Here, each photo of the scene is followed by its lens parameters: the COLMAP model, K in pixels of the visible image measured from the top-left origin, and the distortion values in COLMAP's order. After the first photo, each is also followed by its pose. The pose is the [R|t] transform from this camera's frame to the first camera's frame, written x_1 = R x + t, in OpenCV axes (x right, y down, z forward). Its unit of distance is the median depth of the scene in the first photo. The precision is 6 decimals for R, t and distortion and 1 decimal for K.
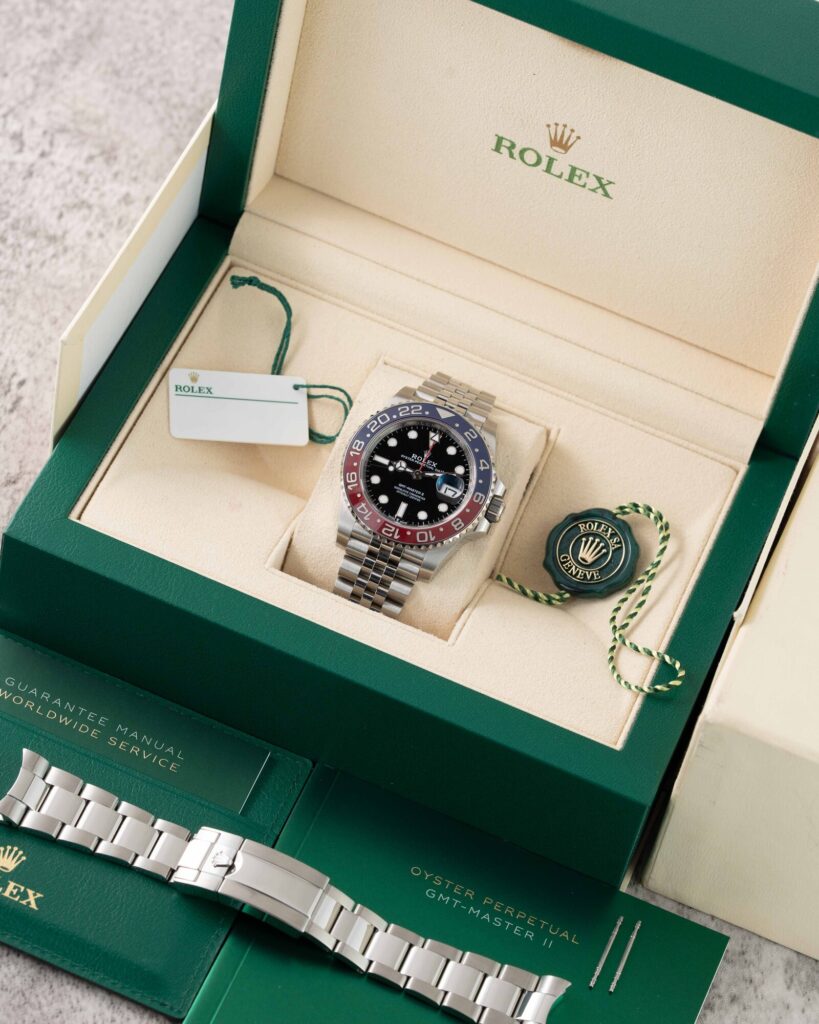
lens RADIAL K [[4550.0, 0, 411.5], [0, 4550.0, 512.2], [0, 0, 1]] dist [-0.042664, 0.000000]
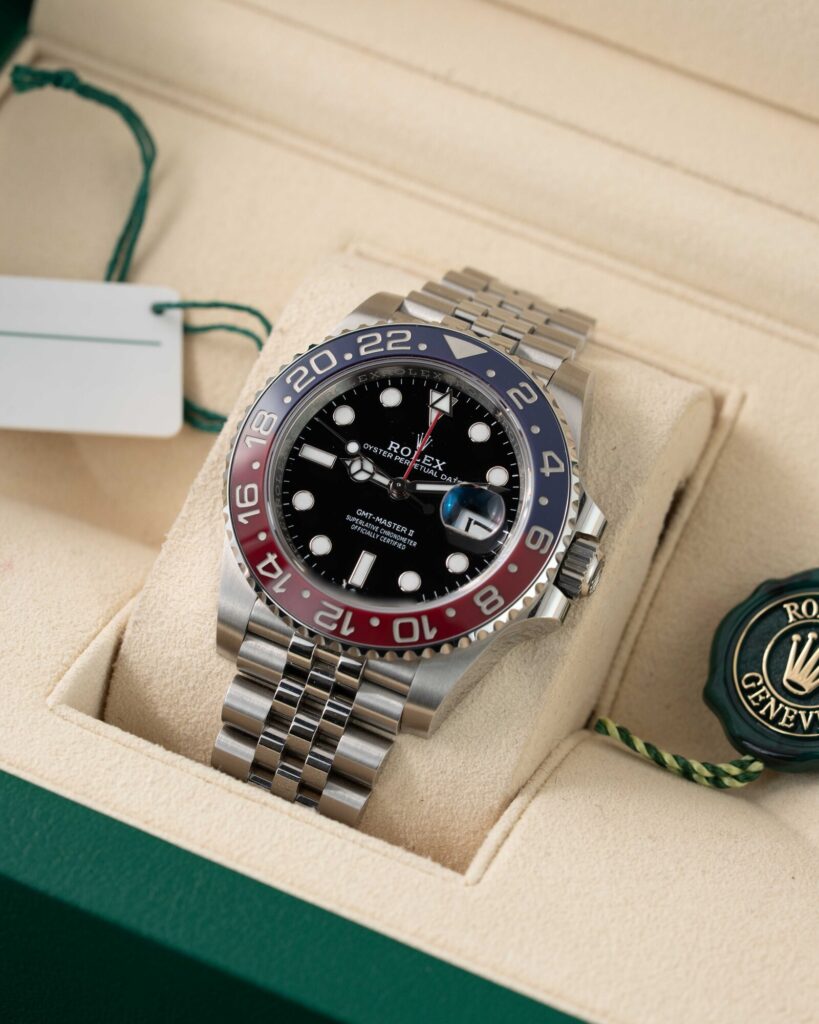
lens RADIAL K [[4550.0, 0, 404.1], [0, 4550.0, 512.5], [0, 0, 1]] dist [-0.042664, 0.000000]
pose [[0.995233, -0.011800, -0.096814, 0.043469], [0.007473, 0.998962, -0.044938, 0.013464], [0.097244, 0.044000, 0.994288, 0.568131]]
